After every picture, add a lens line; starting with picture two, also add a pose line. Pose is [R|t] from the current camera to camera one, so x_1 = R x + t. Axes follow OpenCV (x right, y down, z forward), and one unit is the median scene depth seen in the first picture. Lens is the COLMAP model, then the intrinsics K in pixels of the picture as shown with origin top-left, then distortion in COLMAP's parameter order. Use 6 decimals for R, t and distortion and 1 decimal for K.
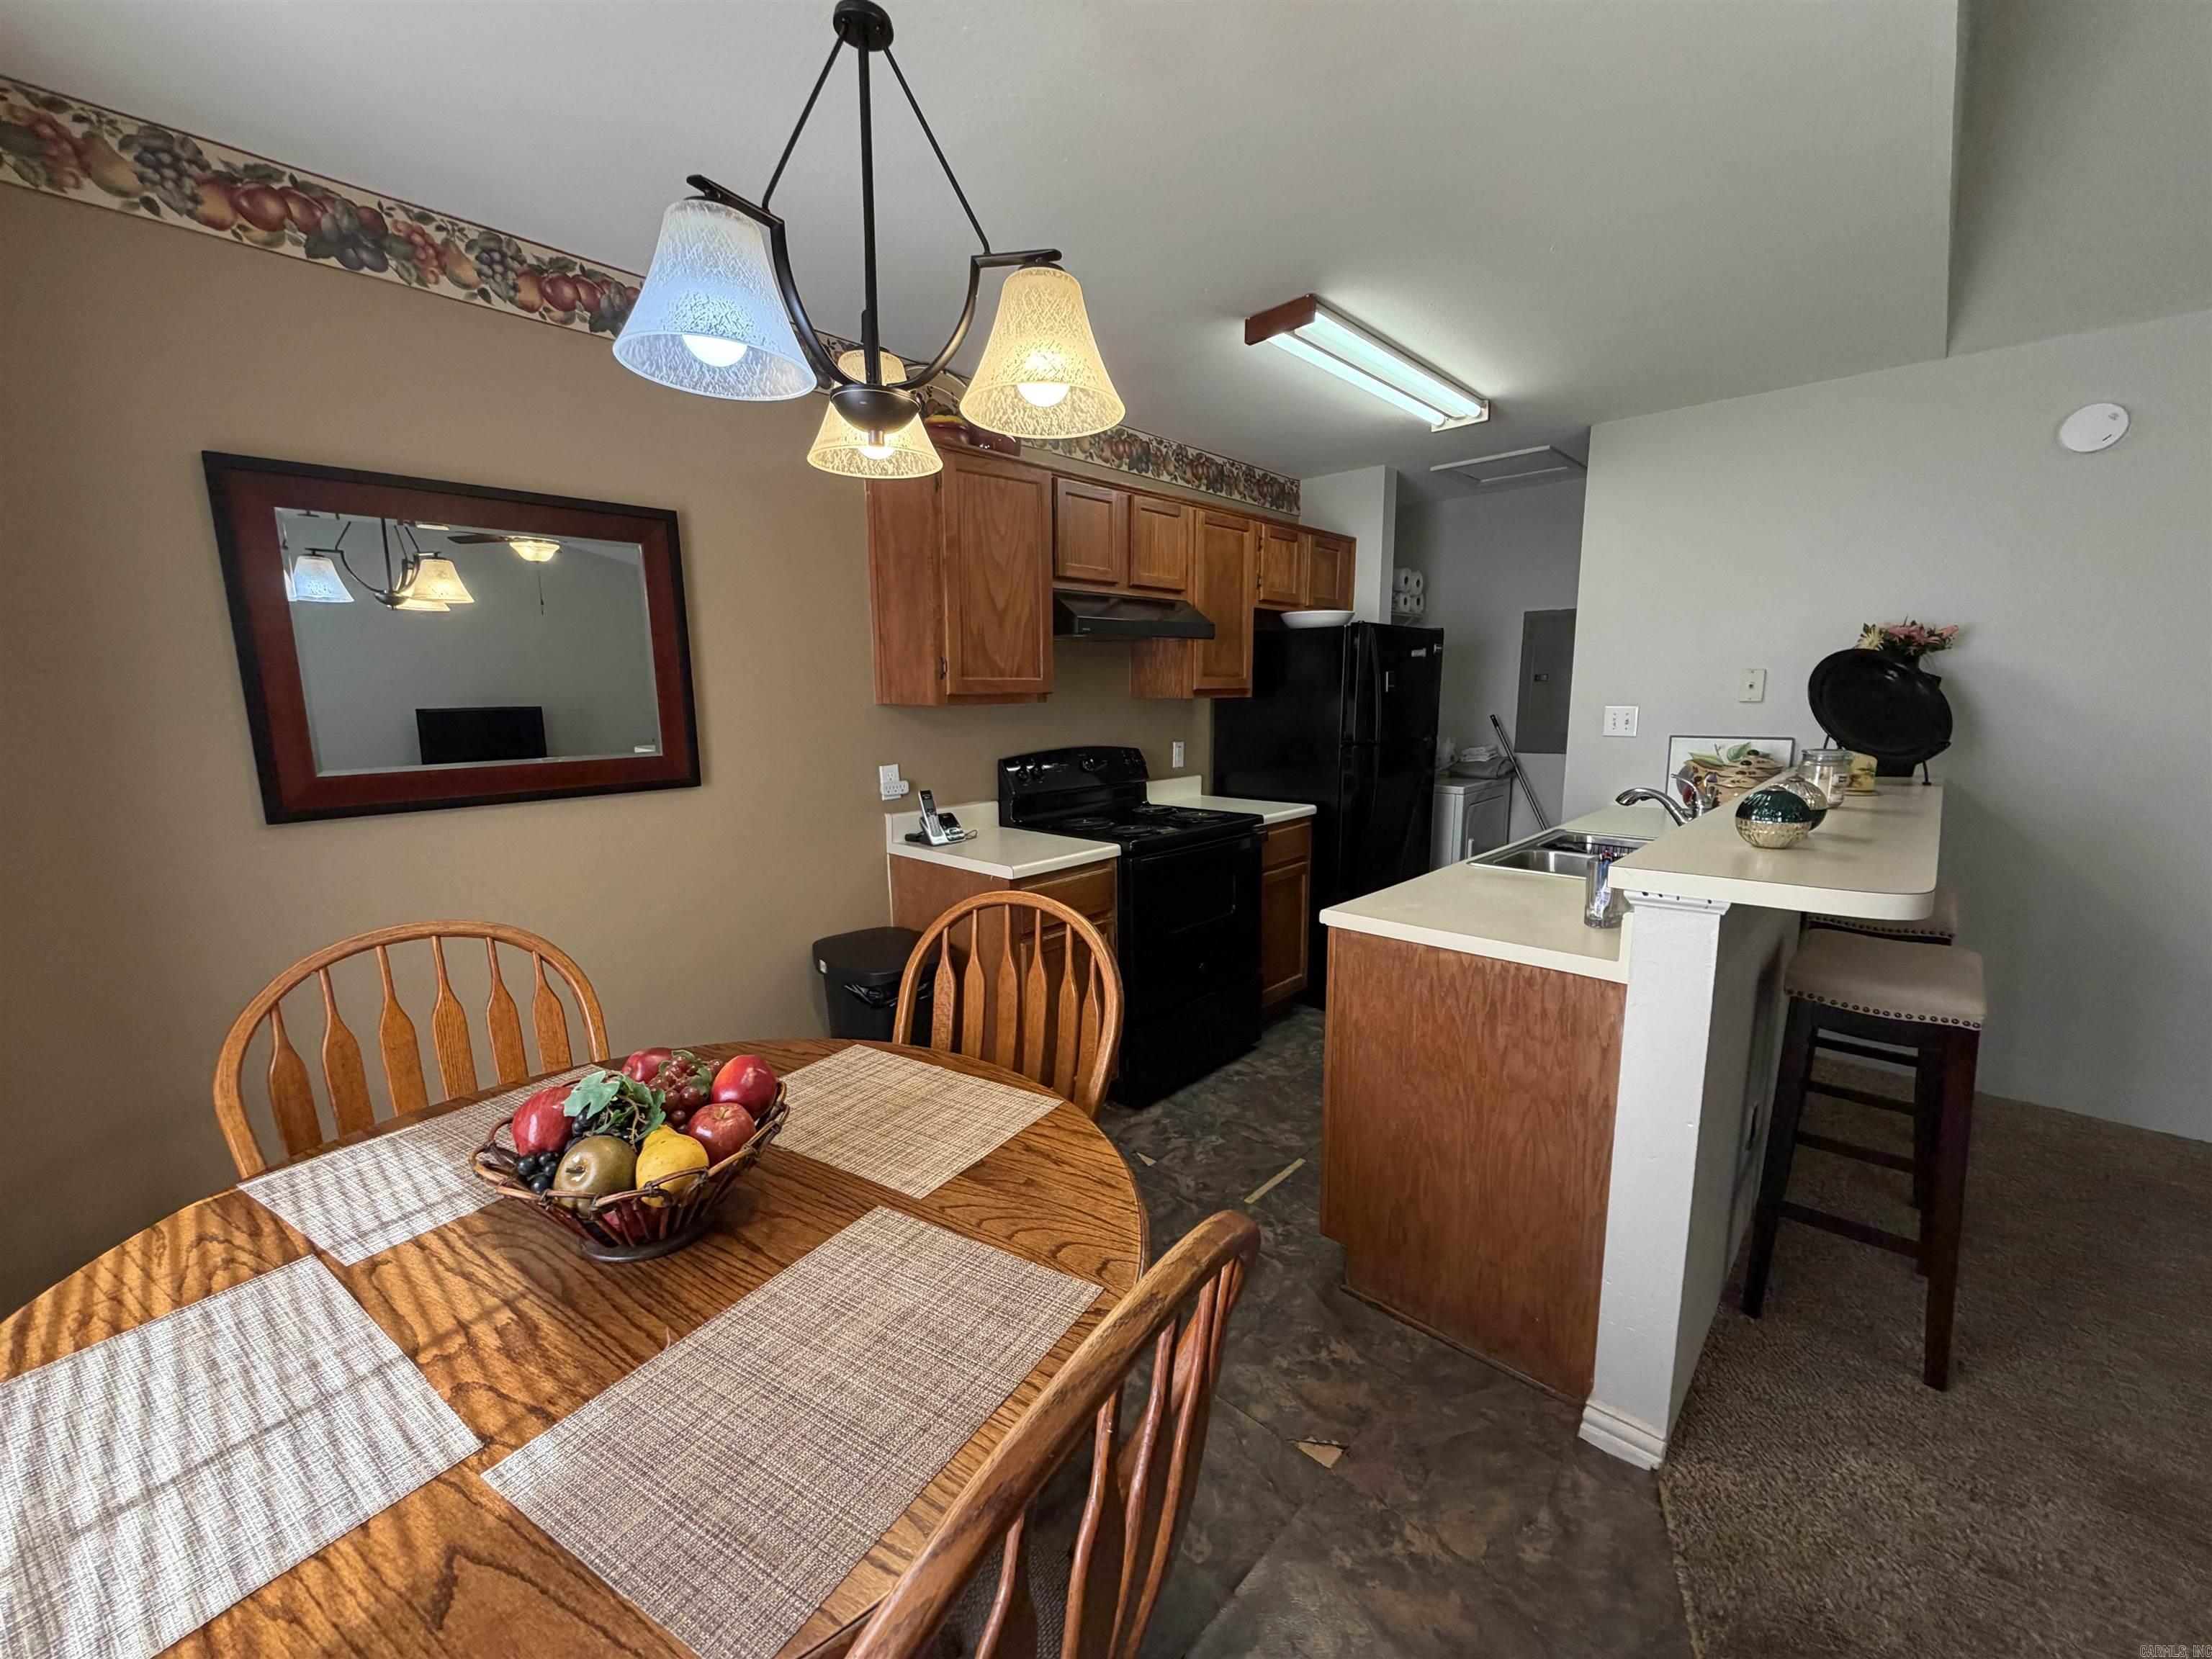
lens RADIAL K [[886.0, 0, 1099.1], [0, 886.0, 827.8], [0, 0, 1]] dist [0.002844, -0.000975]
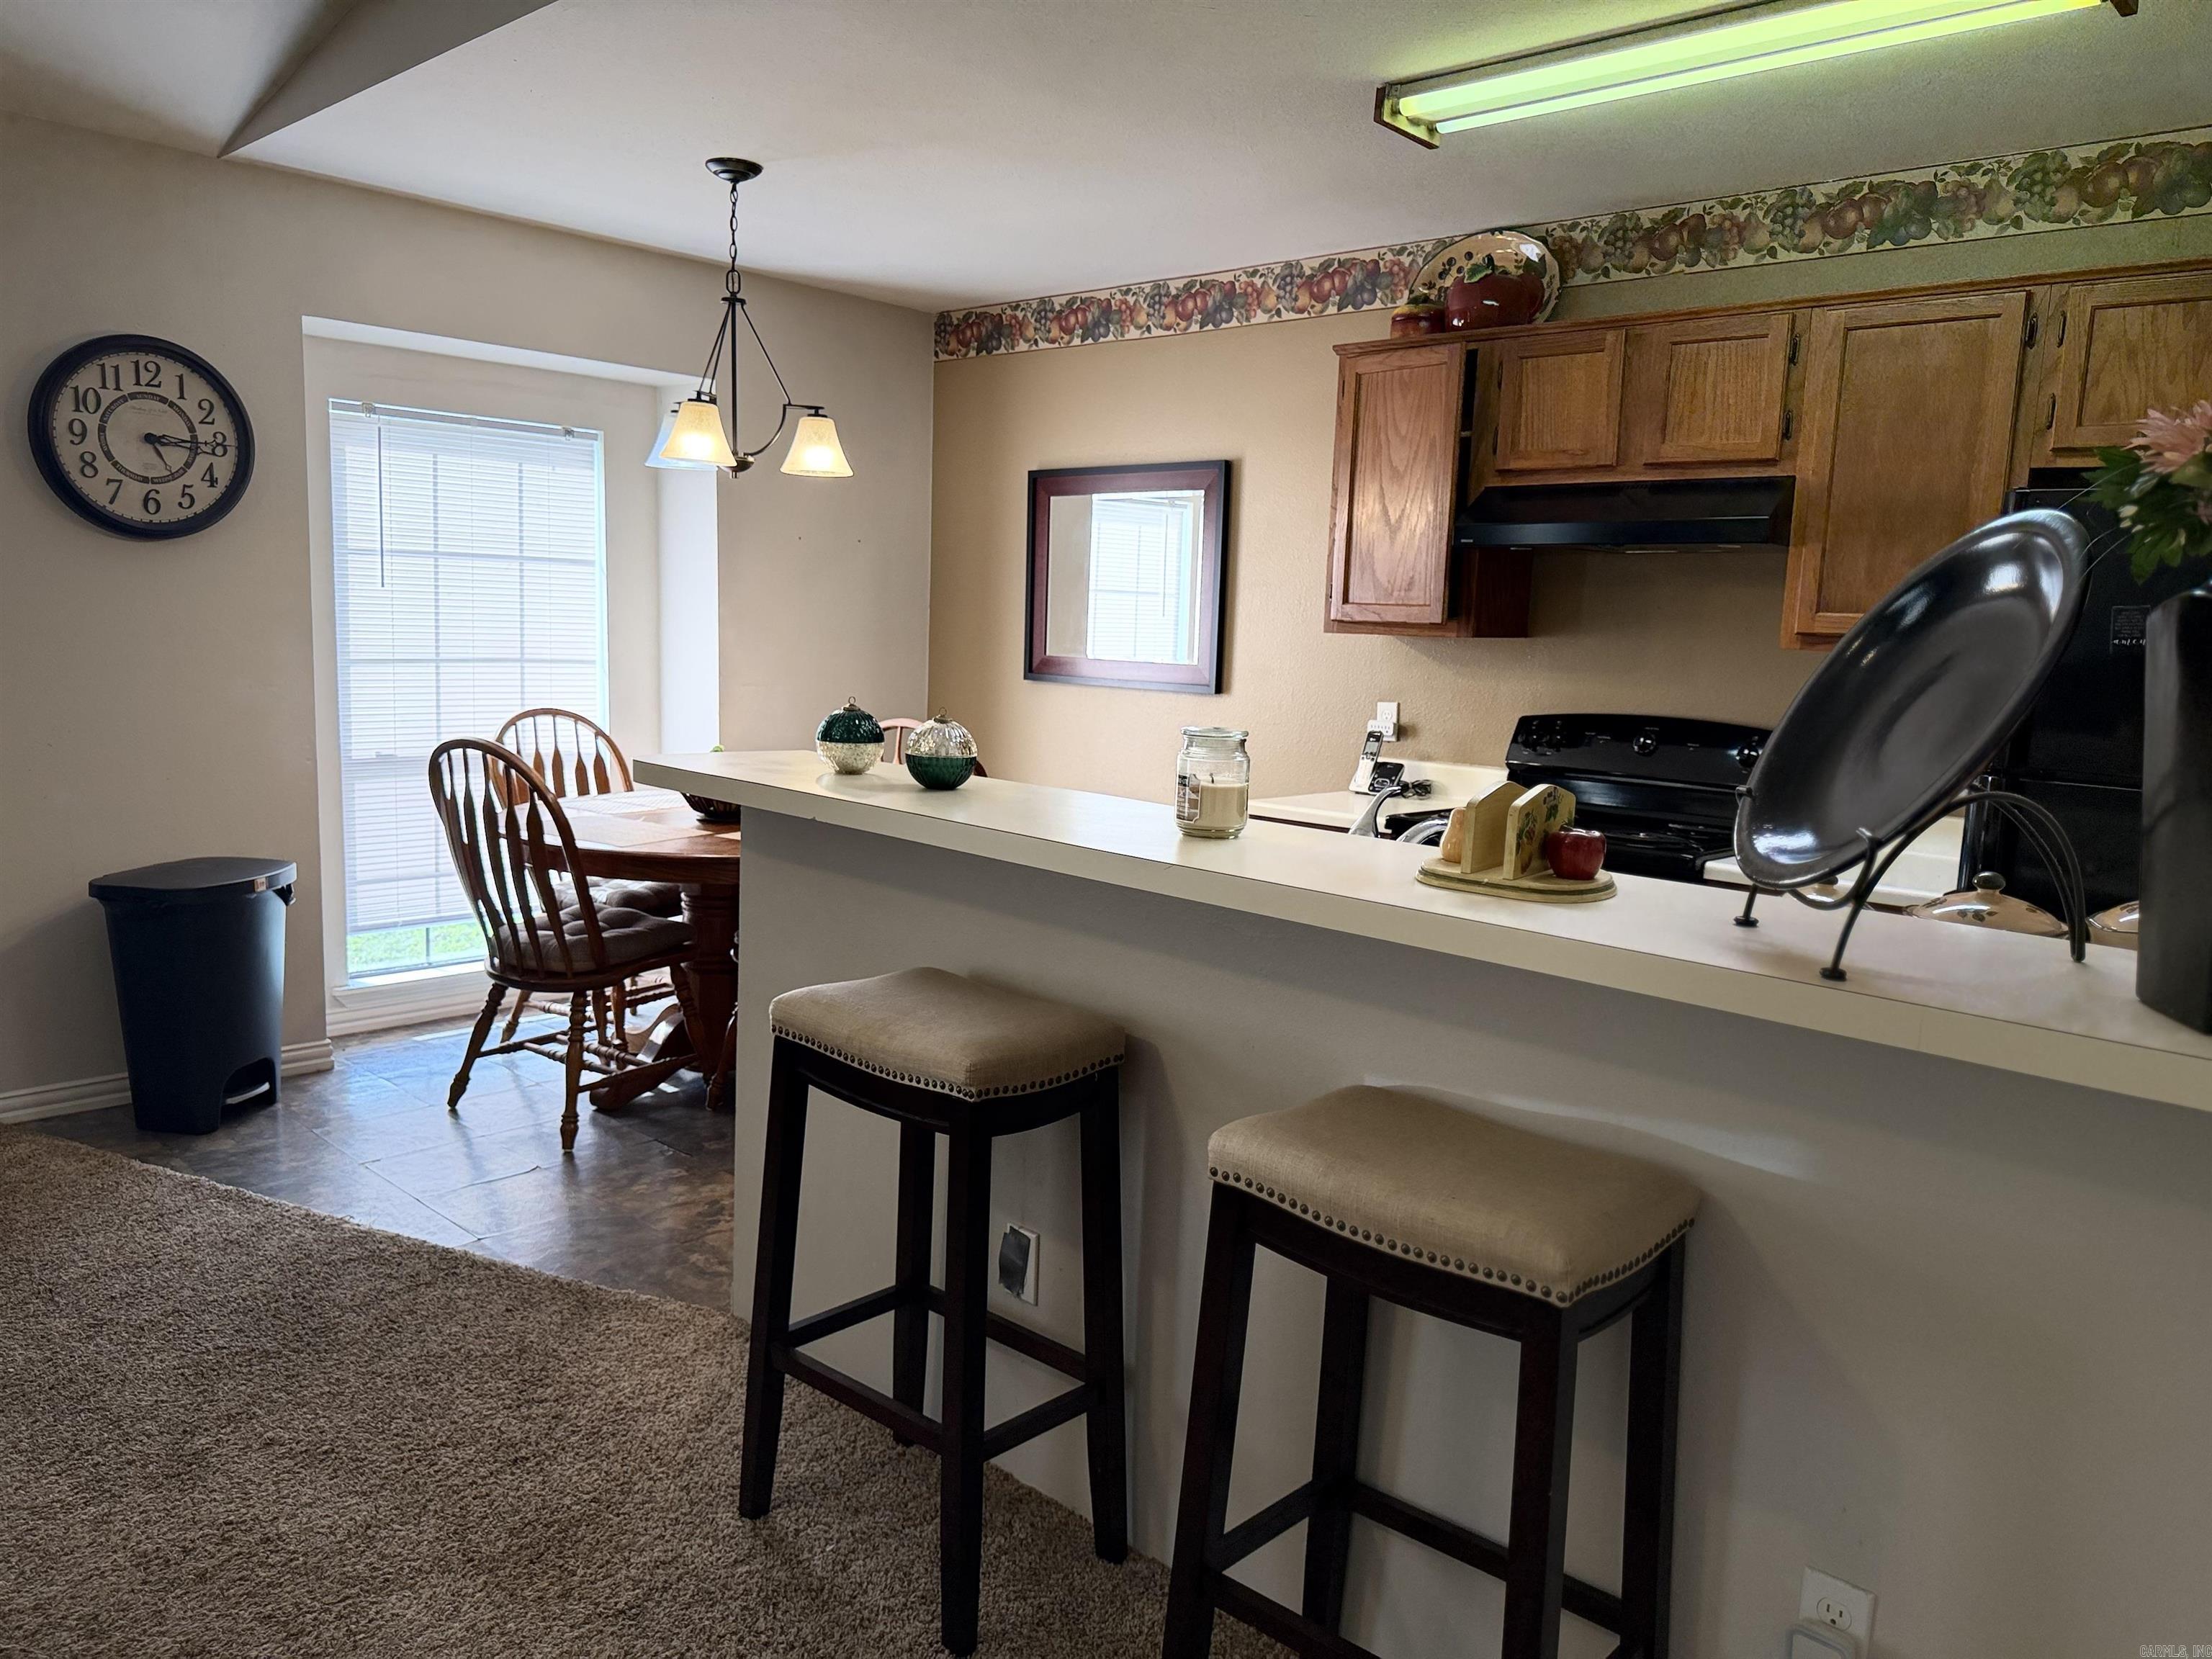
lens RADIAL K [[1572.3, 0, 1099.2], [0, 1572.3, 824.0], [0, 0, 1]] dist [0.045808, -0.057283]
pose [[0.002761, 0.133510, -0.991044, 1.402651], [-0.203431, 0.970399, 0.130162, -0.104524], [0.979085, 0.201250, 0.029839, 0.734545]]
